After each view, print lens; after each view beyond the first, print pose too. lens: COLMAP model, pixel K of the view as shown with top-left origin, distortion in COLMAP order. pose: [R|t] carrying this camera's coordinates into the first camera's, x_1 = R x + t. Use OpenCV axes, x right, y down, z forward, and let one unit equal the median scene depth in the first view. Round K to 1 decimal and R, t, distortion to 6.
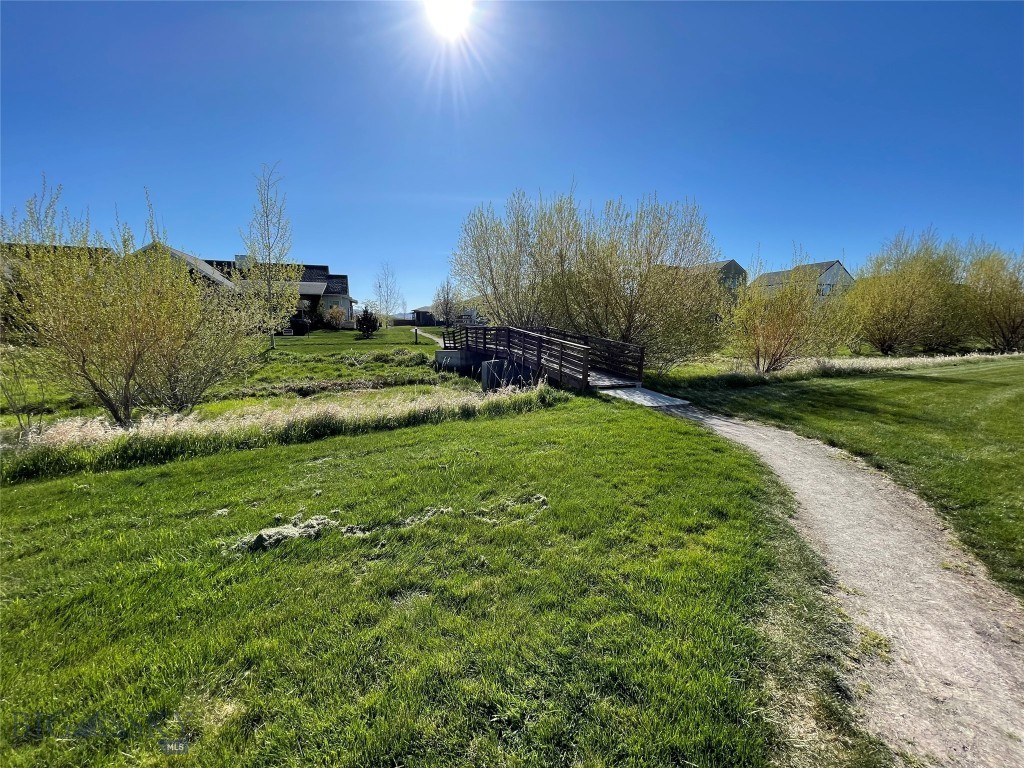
lens RADIAL K [[410.8, 0, 511.7], [0, 410.8, 384.6], [0, 0, 1]] dist [-0.002375, 0.000358]
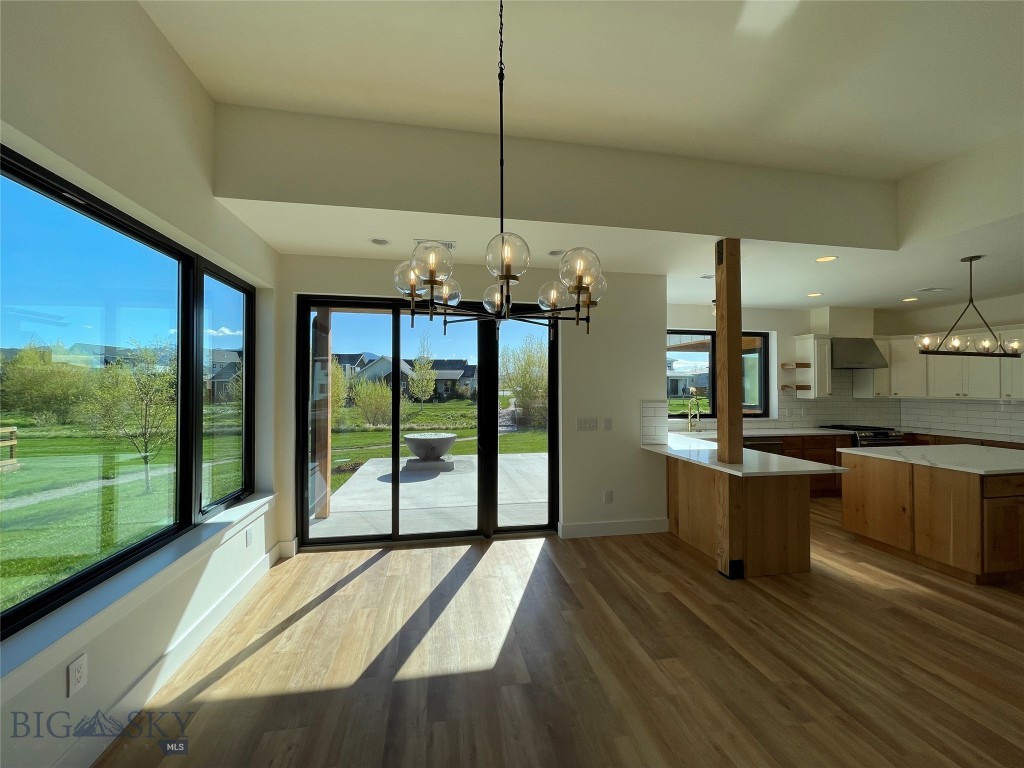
lens RADIAL K [[410.8, 0, 511.4], [0, 410.8, 381.8], [0, 0, 1]] dist [-0.002375, 0.000358]
pose [[0.926201, -0.005074, -0.376997, 0.523060], [-0.055507, 0.987179, -0.149653, 0.049946], [0.372923, 0.159535, 0.914044, -0.642903]]
